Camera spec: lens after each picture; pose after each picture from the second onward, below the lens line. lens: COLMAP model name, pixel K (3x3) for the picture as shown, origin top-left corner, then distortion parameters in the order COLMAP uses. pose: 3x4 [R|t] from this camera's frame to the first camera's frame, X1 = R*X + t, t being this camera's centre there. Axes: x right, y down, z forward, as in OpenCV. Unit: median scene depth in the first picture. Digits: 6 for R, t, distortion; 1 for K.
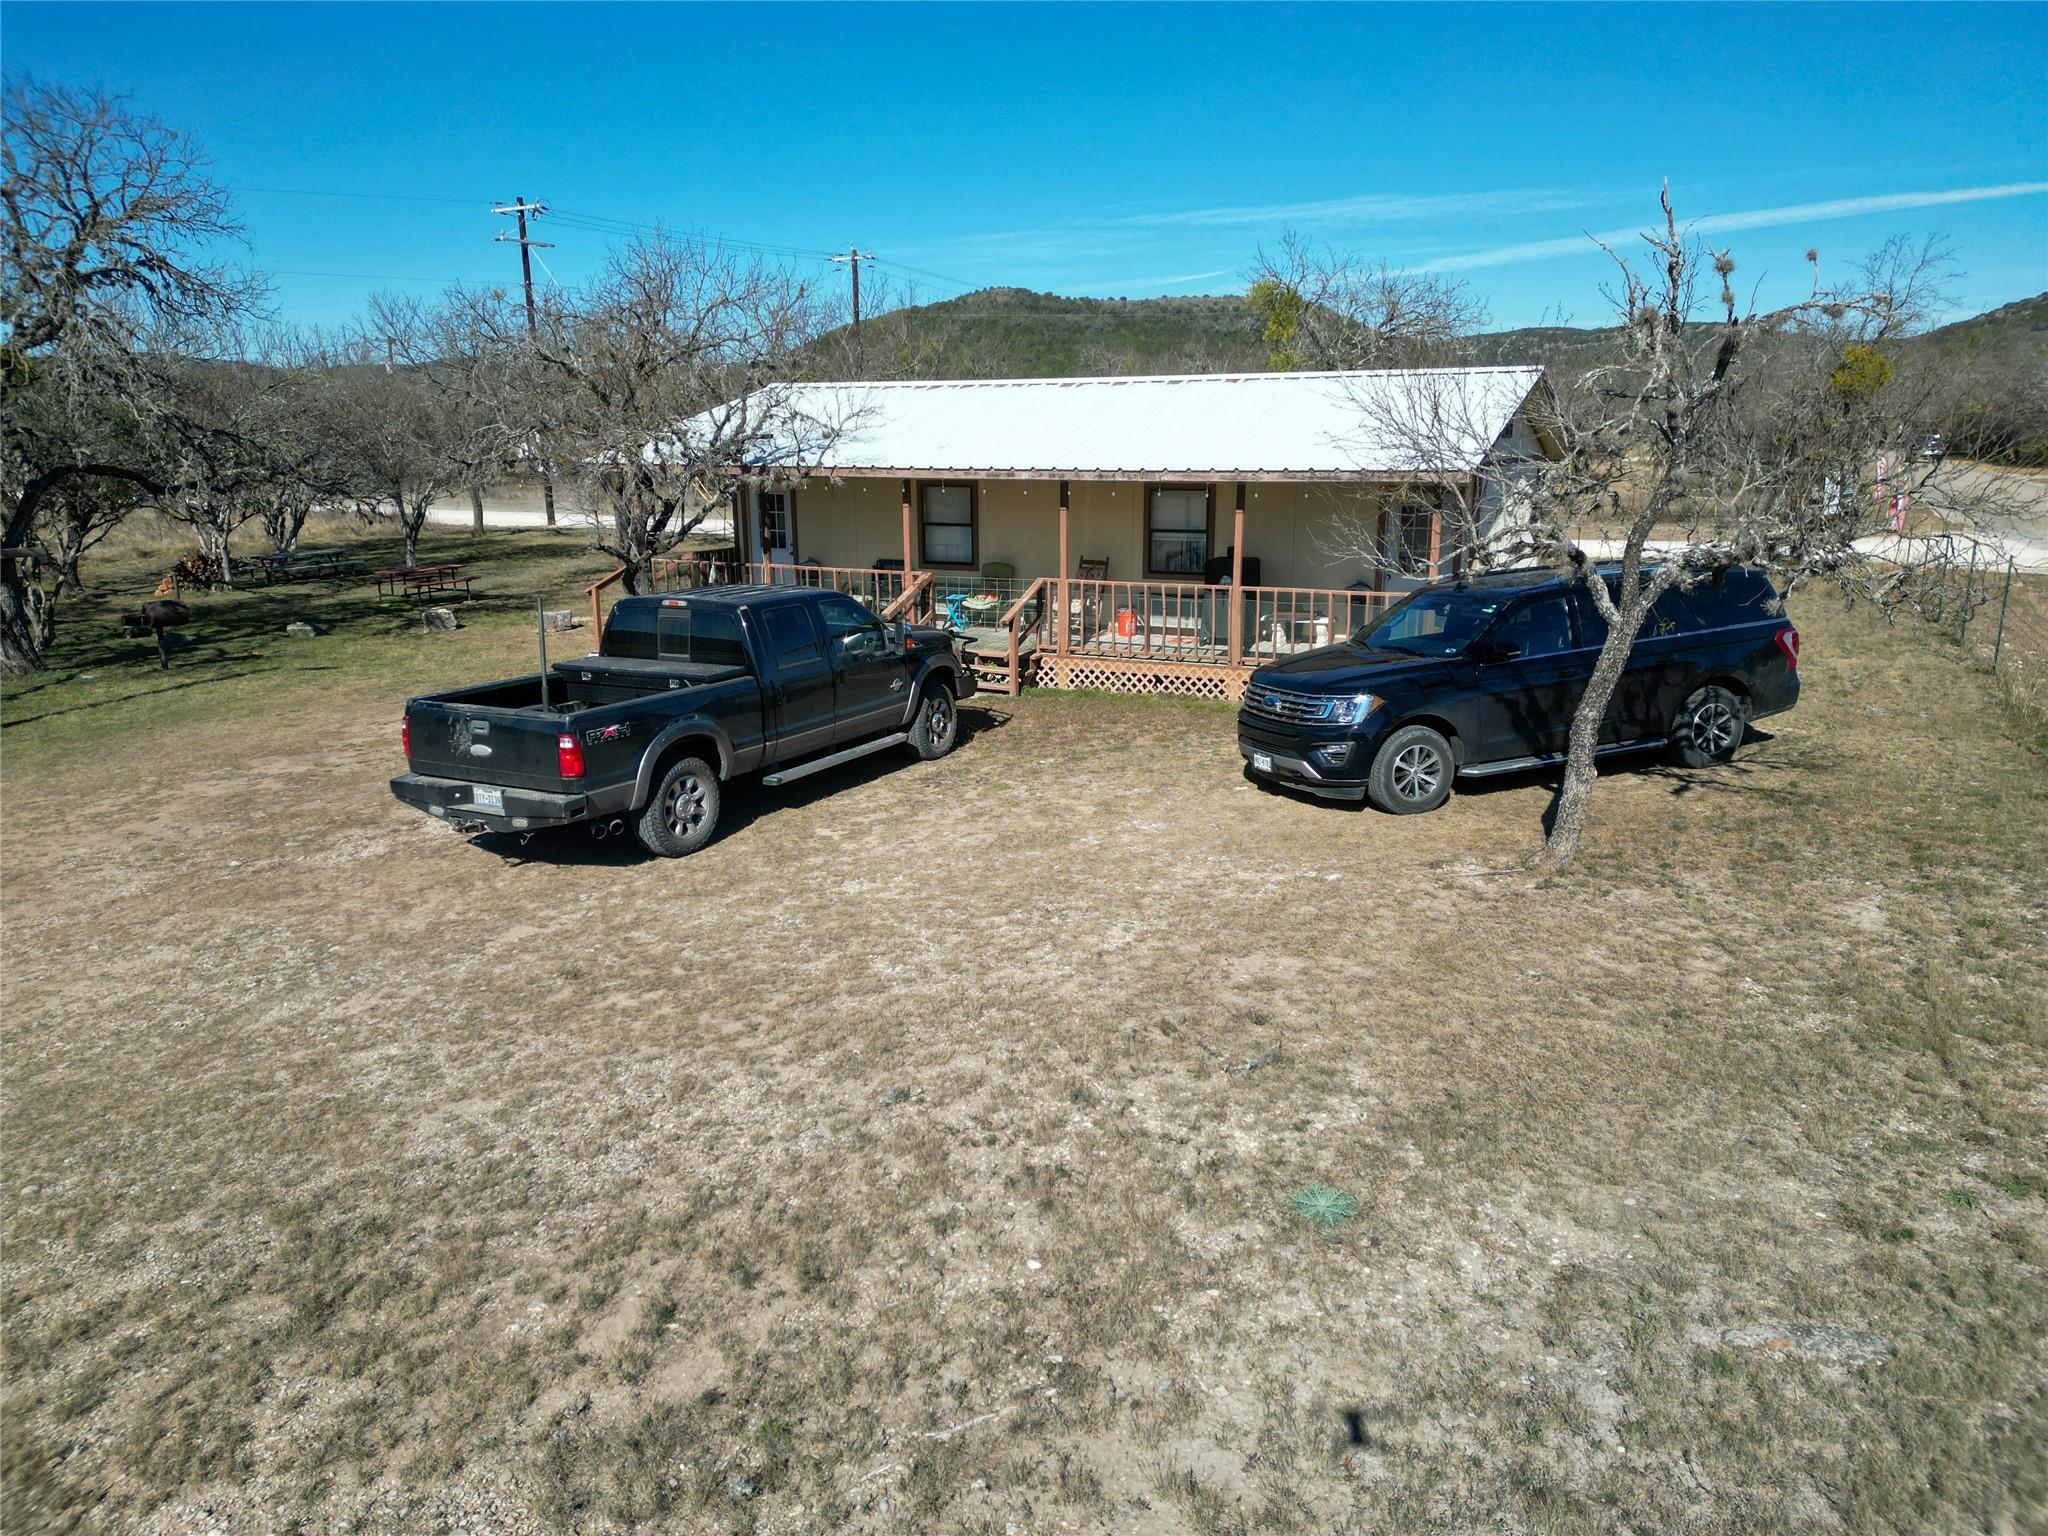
lens RADIAL K [[1415.9, 0, 1024.4], [0, 1415.9, 756.5], [0, 0, 1]] dist [0.074552, -0.071489]
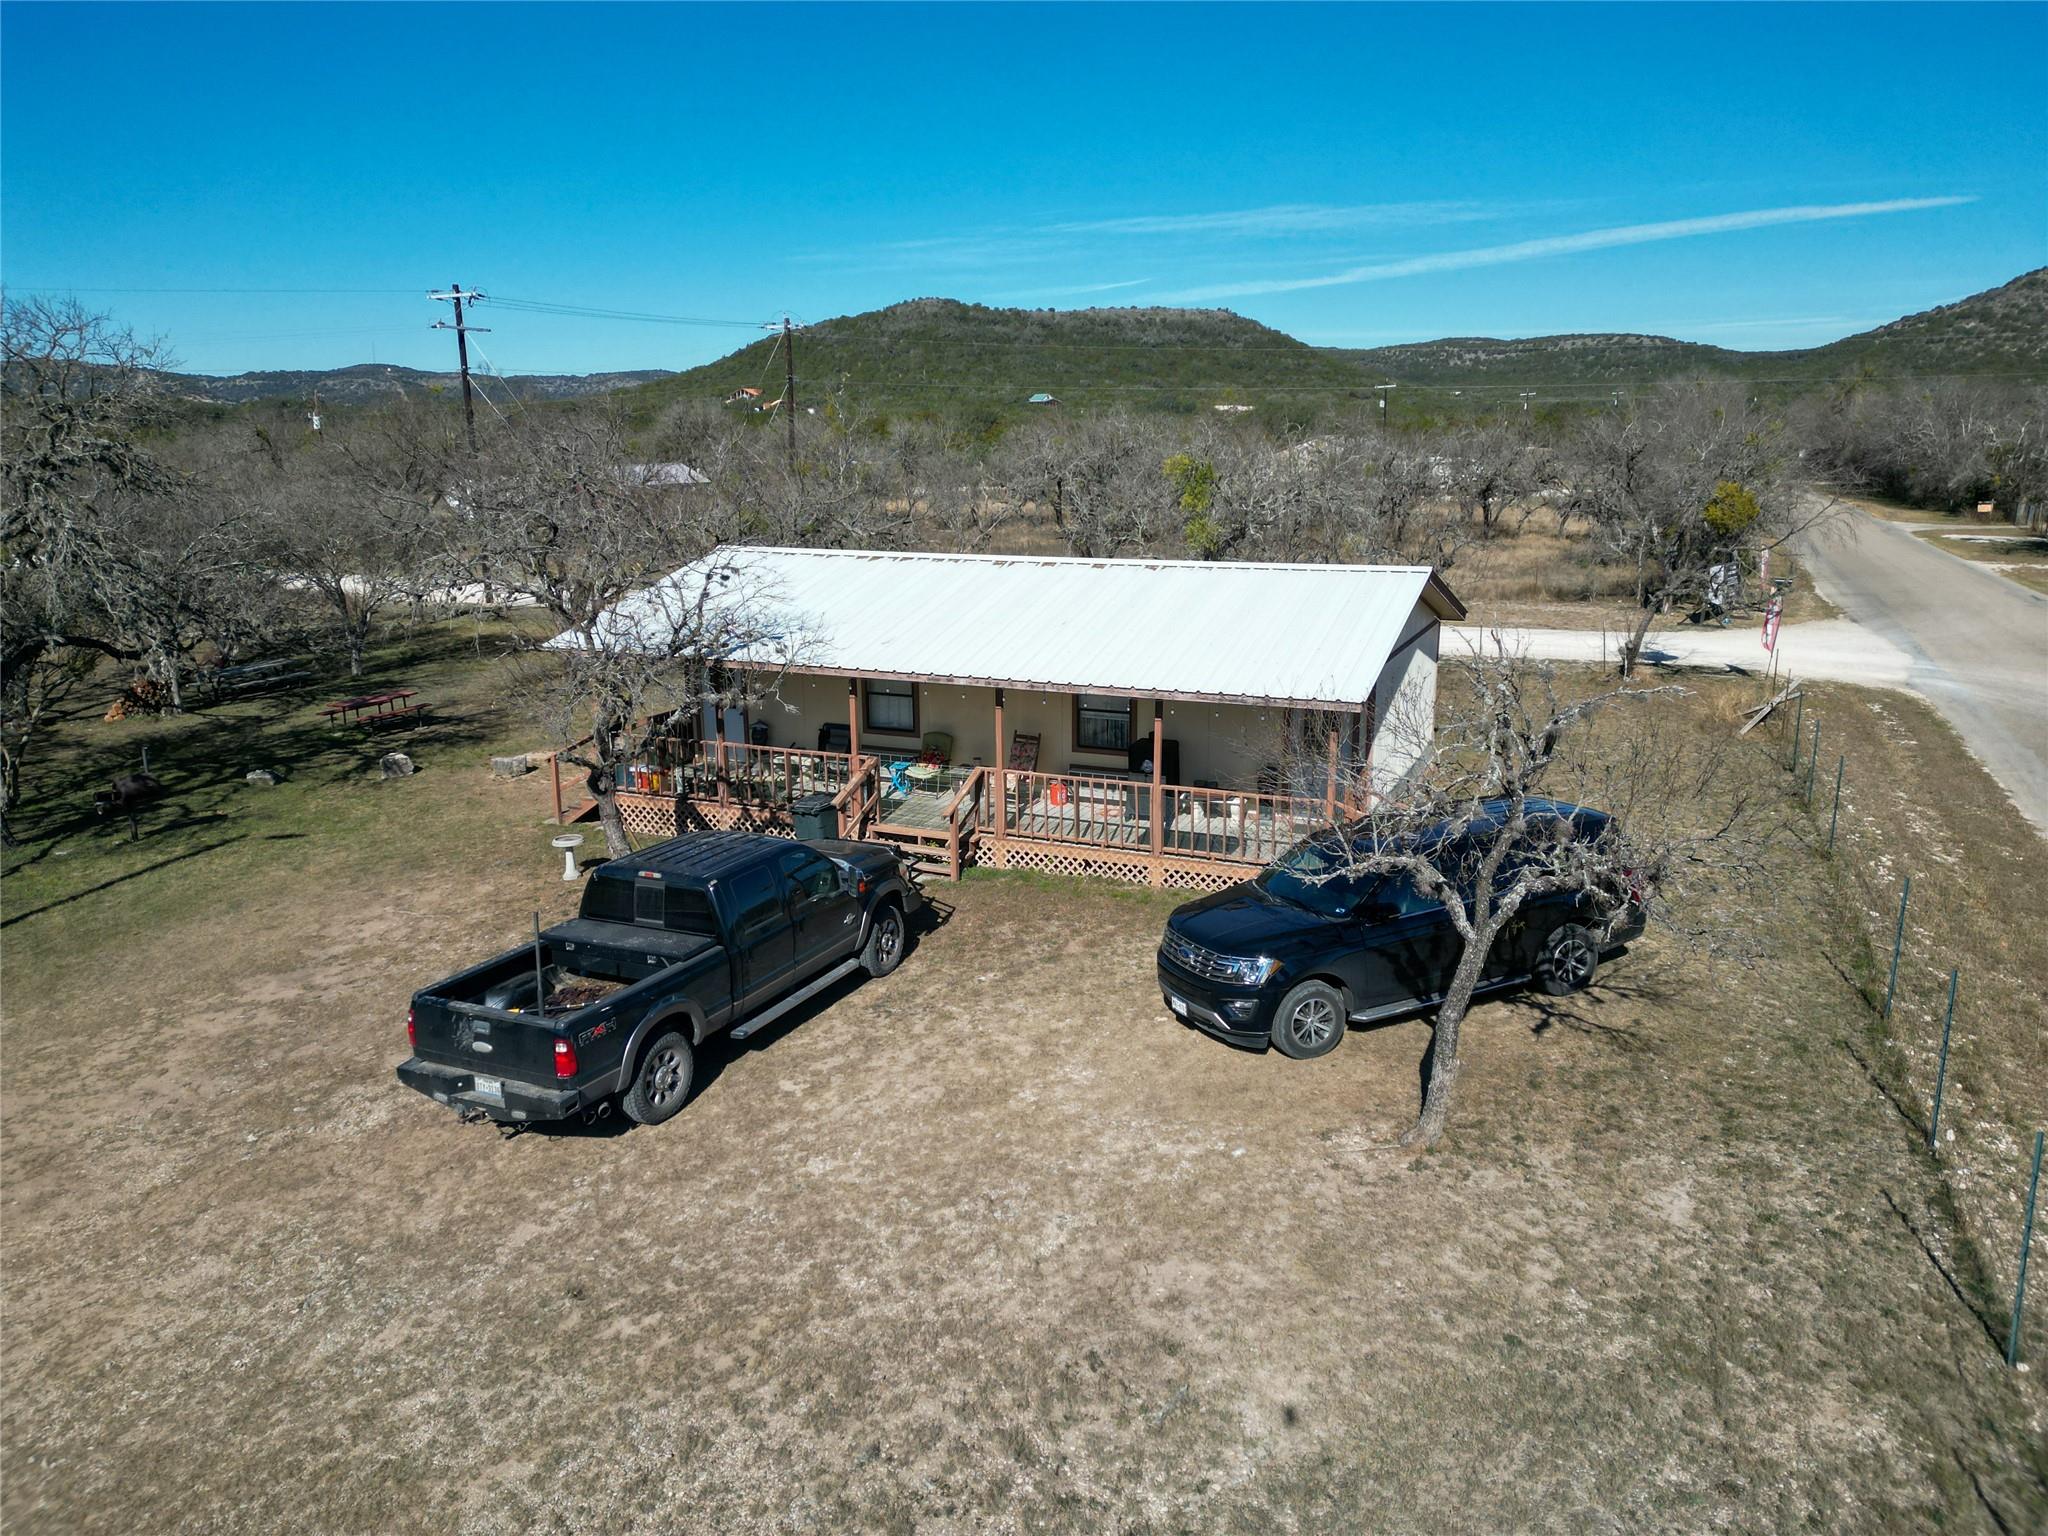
lens RADIAL K [[1415.9, 0, 1023.6], [0, 1415.9, 756.0], [0, 0, 1]] dist [0.074552, -0.071489]
pose [[0.998882, -0.011701, 0.045794, -0.005263], [0.011949, 0.999915, -0.005126, -0.215372], [-0.045730, 0.005667, 0.998938, -0.137536]]
